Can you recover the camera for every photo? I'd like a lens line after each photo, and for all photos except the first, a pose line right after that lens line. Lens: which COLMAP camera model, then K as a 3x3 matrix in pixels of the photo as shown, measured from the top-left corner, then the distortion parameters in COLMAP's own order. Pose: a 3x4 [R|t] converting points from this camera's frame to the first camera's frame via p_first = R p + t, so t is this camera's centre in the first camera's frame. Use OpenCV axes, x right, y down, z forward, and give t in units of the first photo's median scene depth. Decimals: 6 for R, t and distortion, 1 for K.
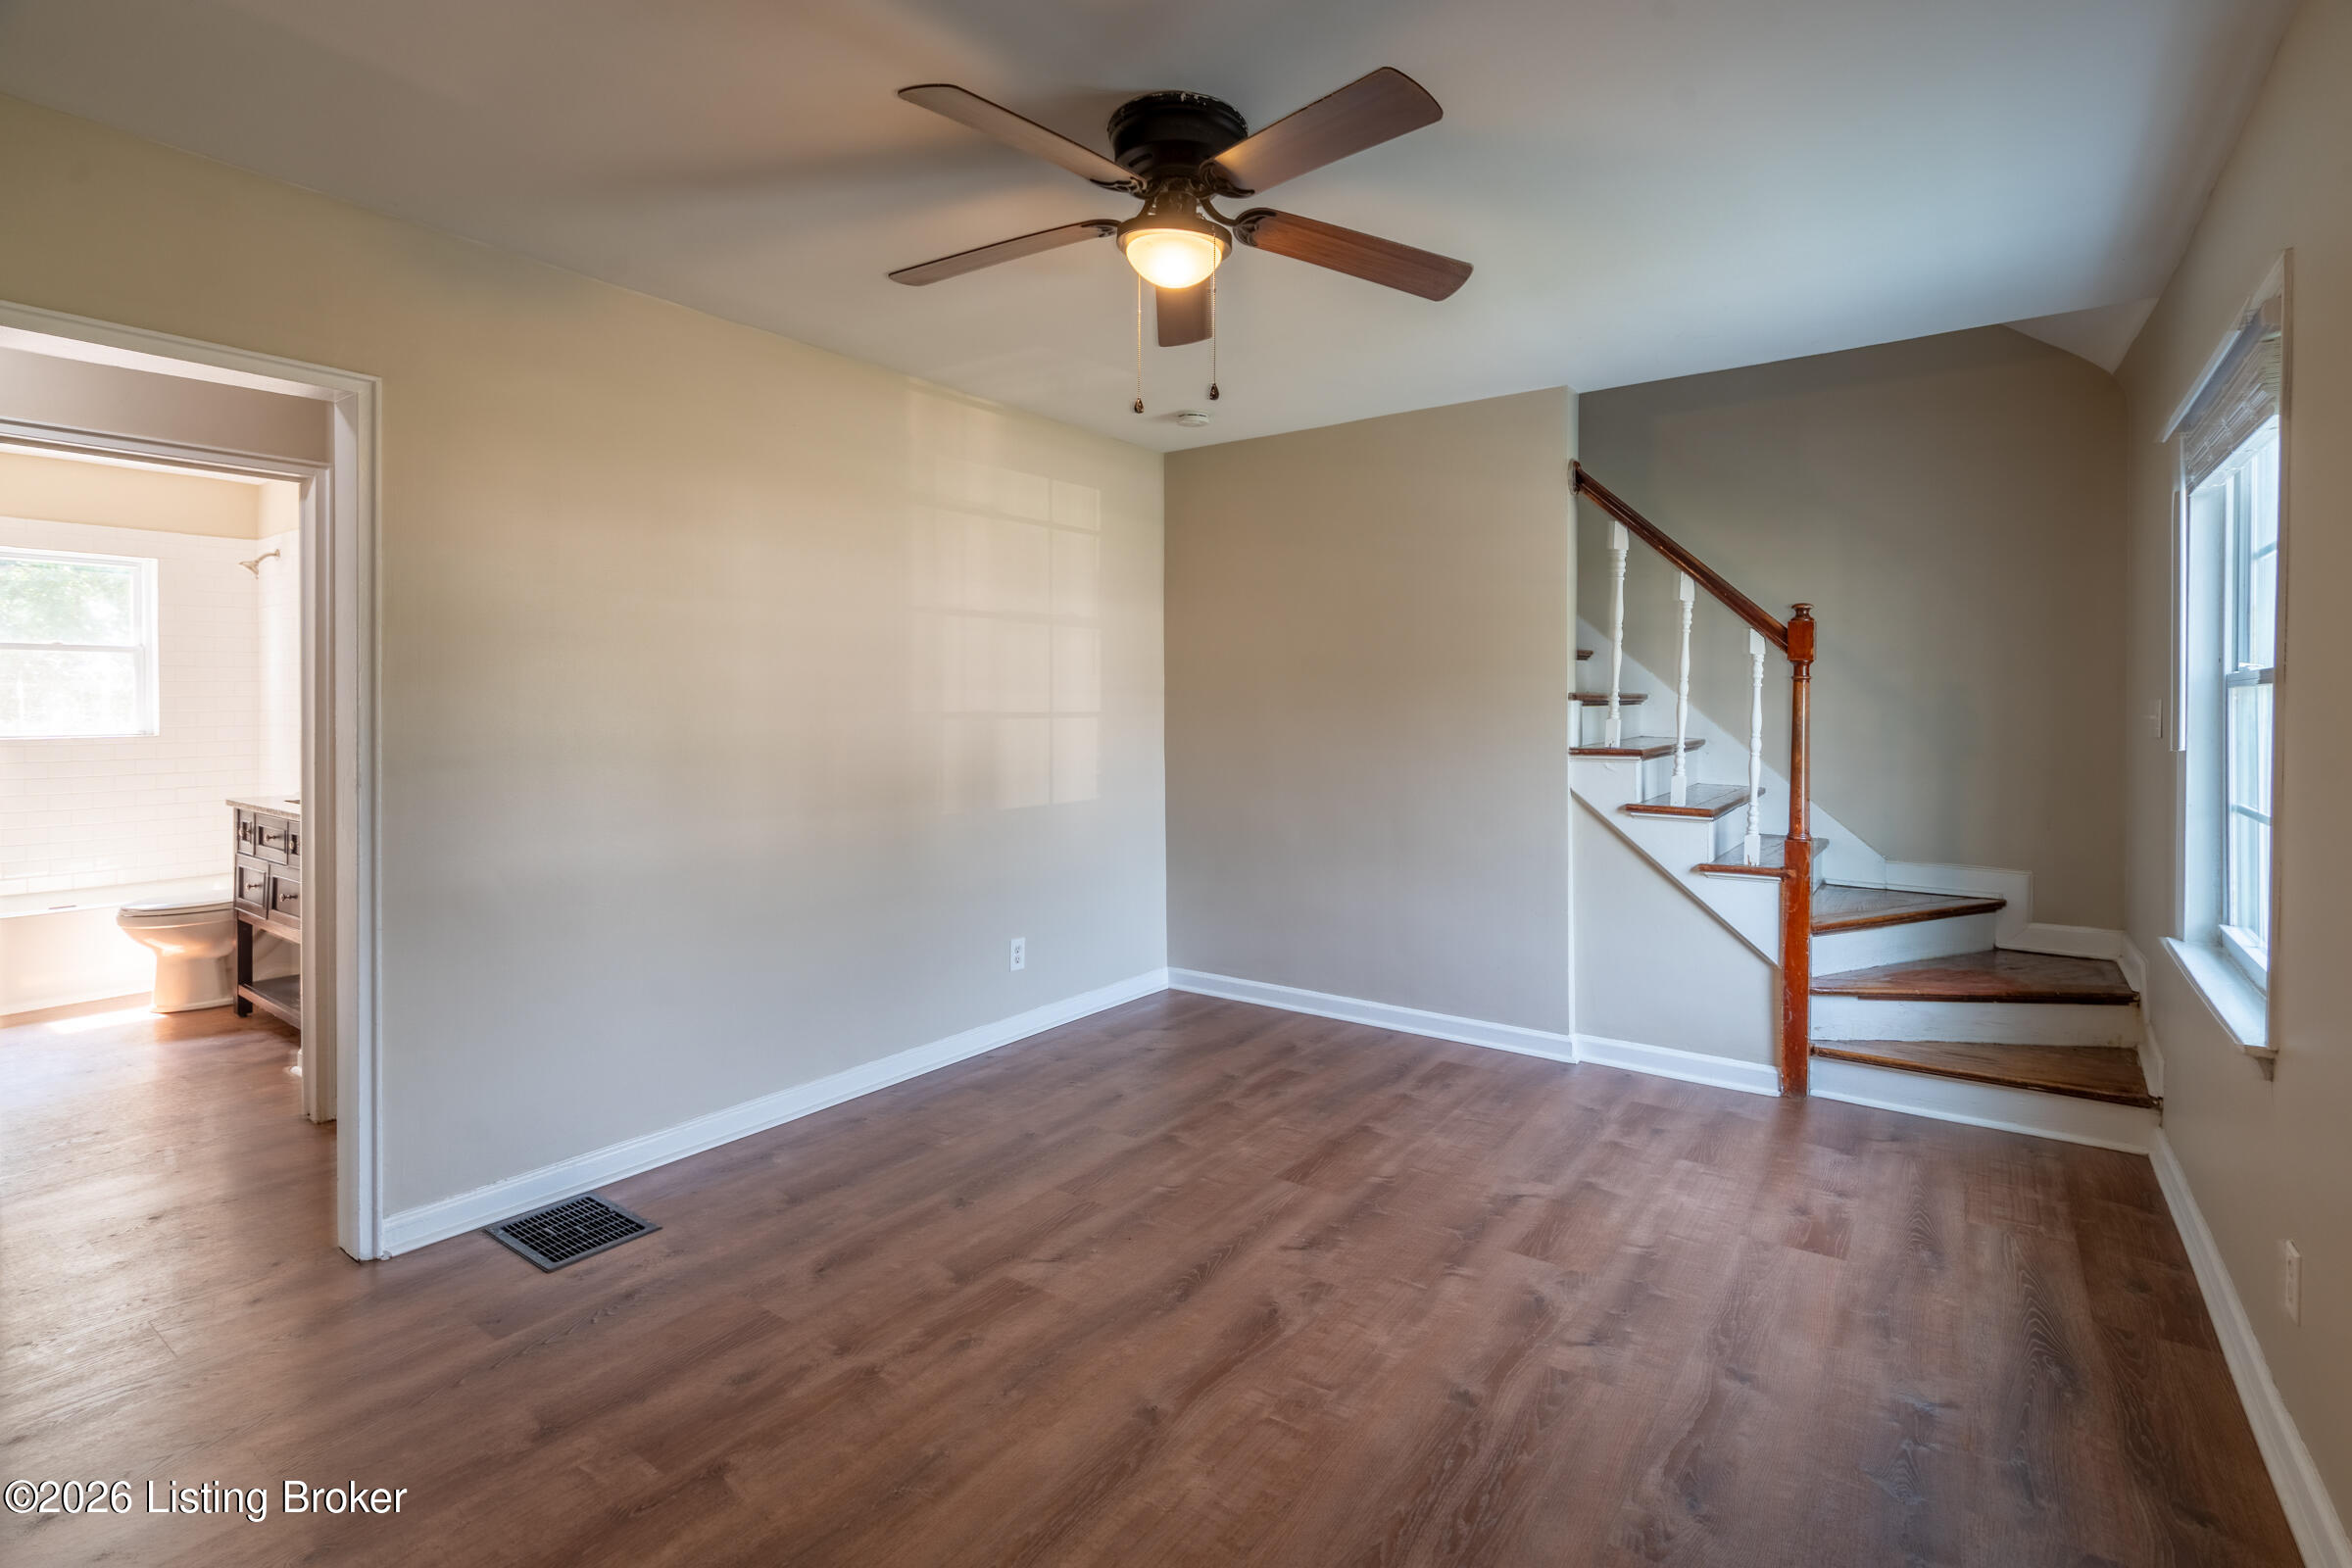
lens RADIAL K [[1093.4, 0, 1180.6], [0, 1093.4, 707.1], [0, 0, 1]] dist [-0.001390, 0.000399]
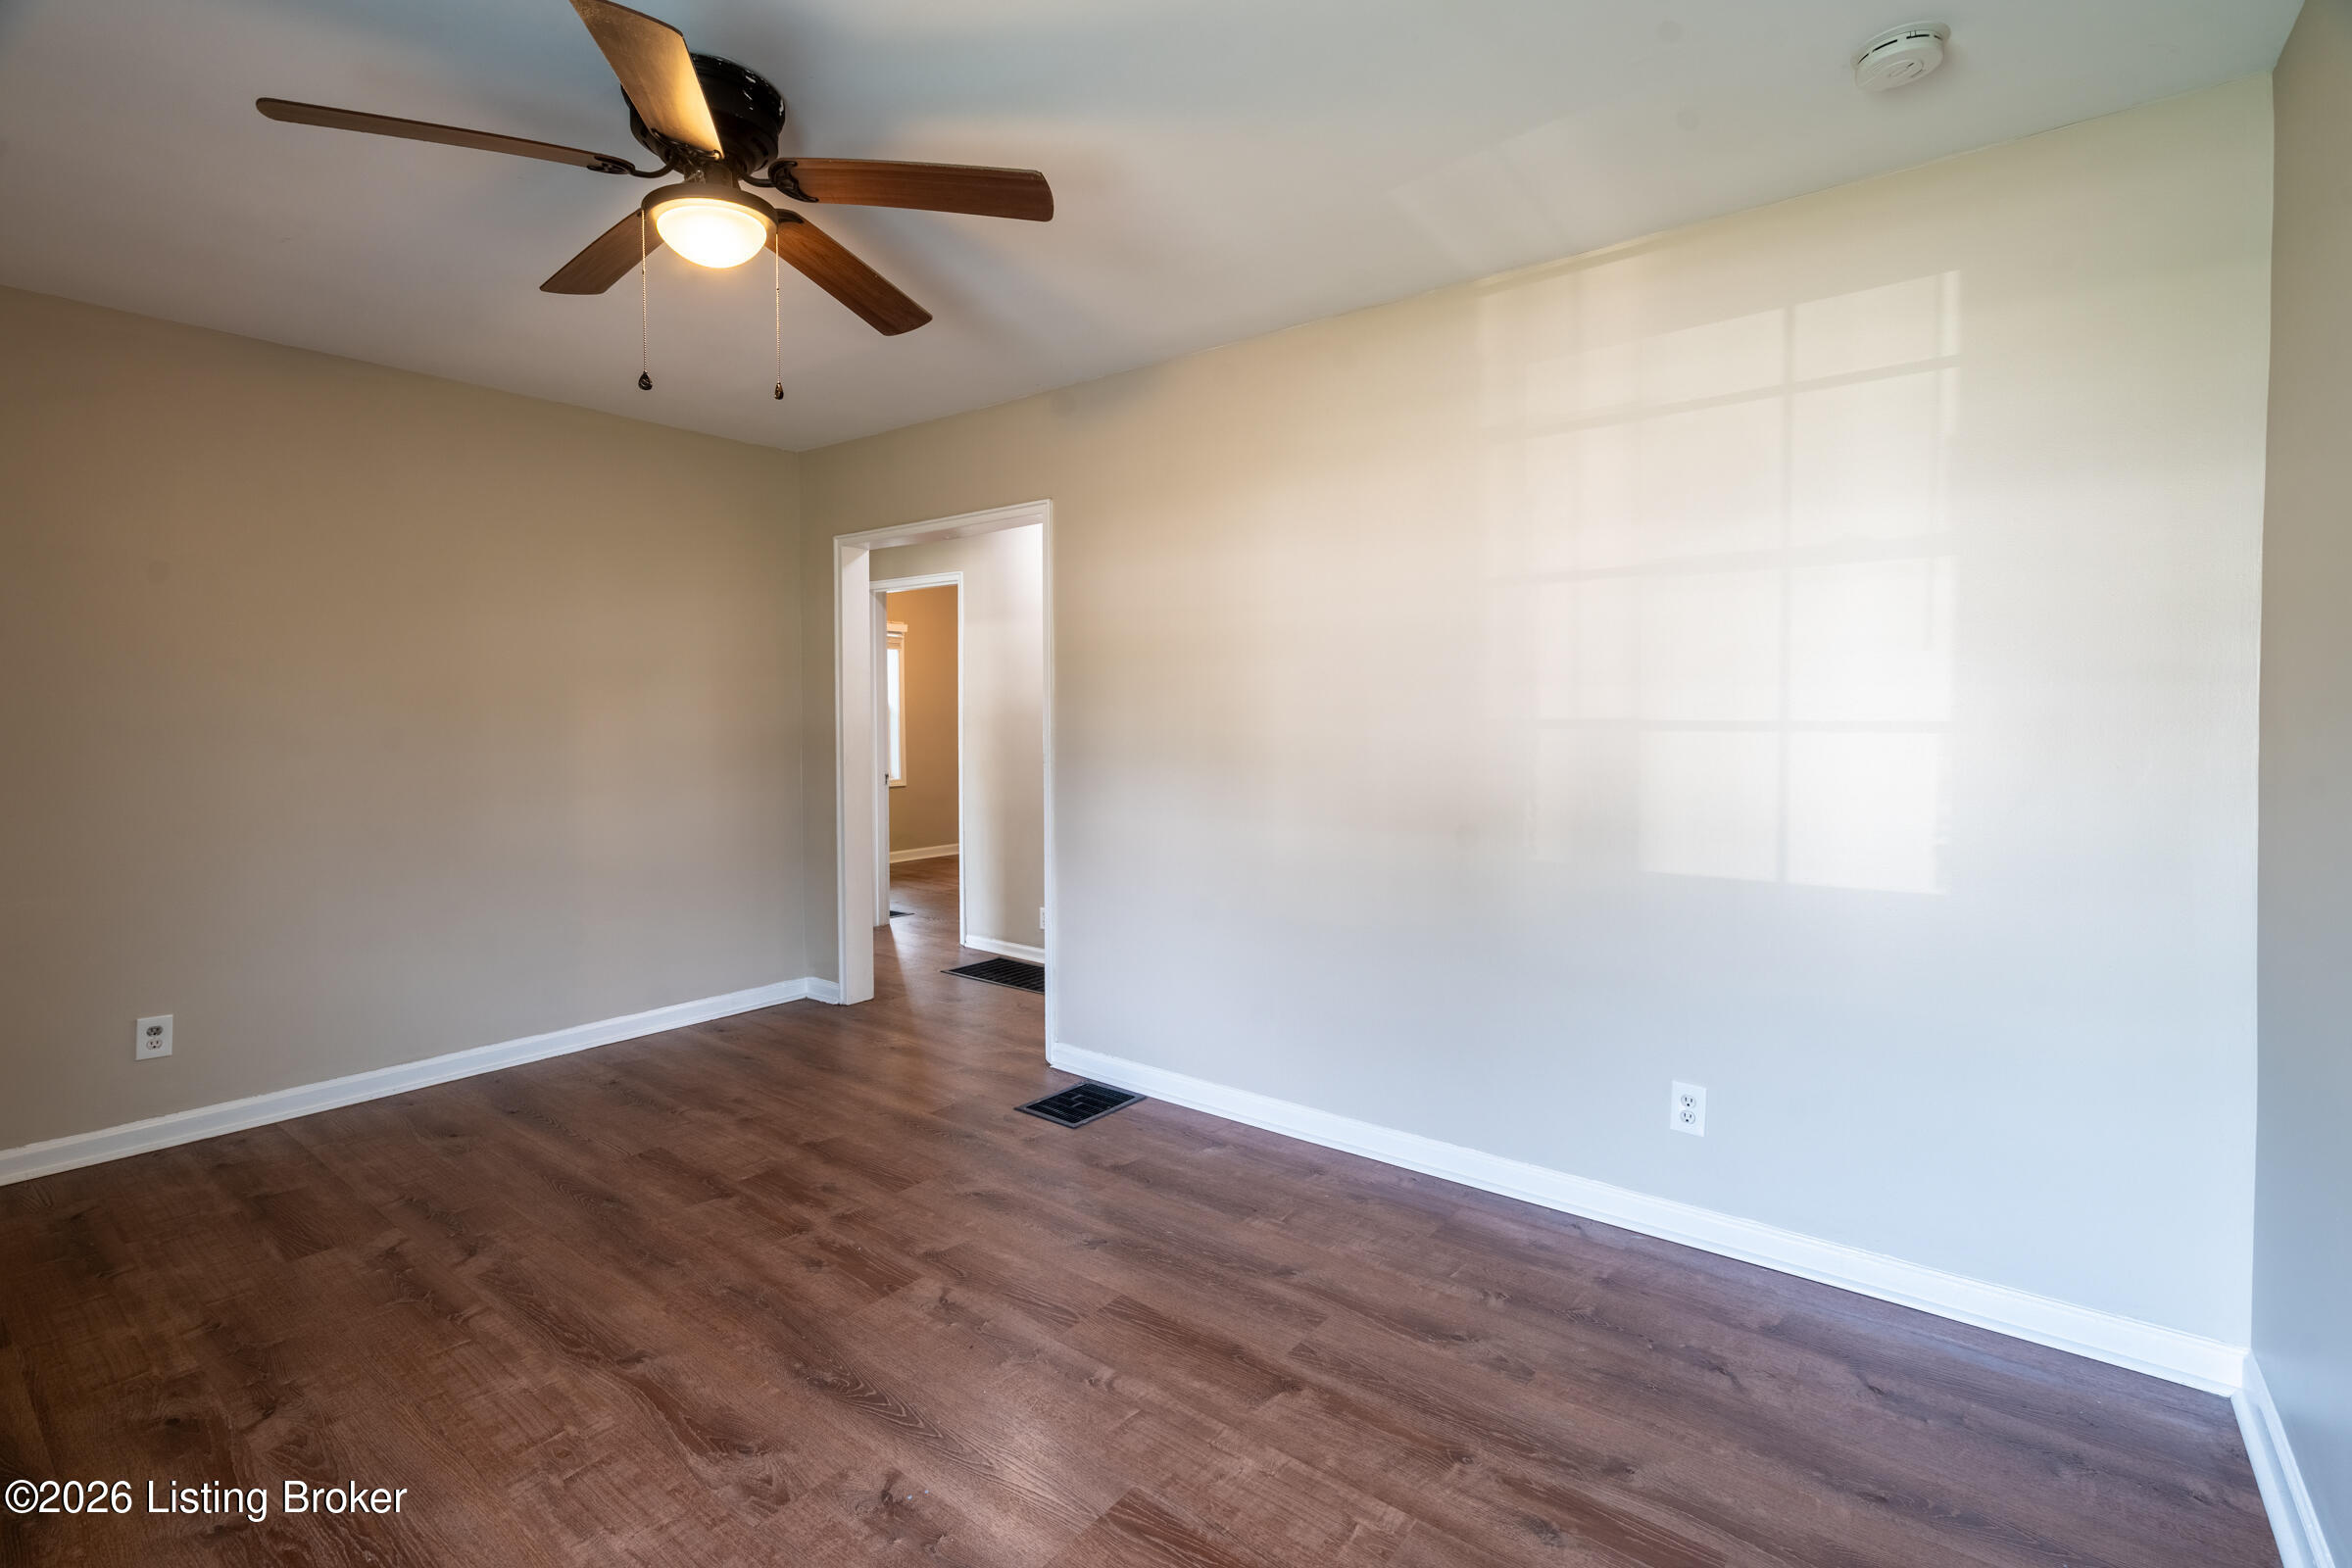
lens RADIAL K [[1075.9, 0, 1176.8], [0, 1075.9, 730.5], [0, 0, 1]] dist [-0.010101, 0.000566]
pose [[-0.033766, 0.015851, -0.999304, 0.739371], [-0.000875, 0.999873, 0.015889, 0.001965], [0.999429, 0.001411, -0.033748, 1.154901]]
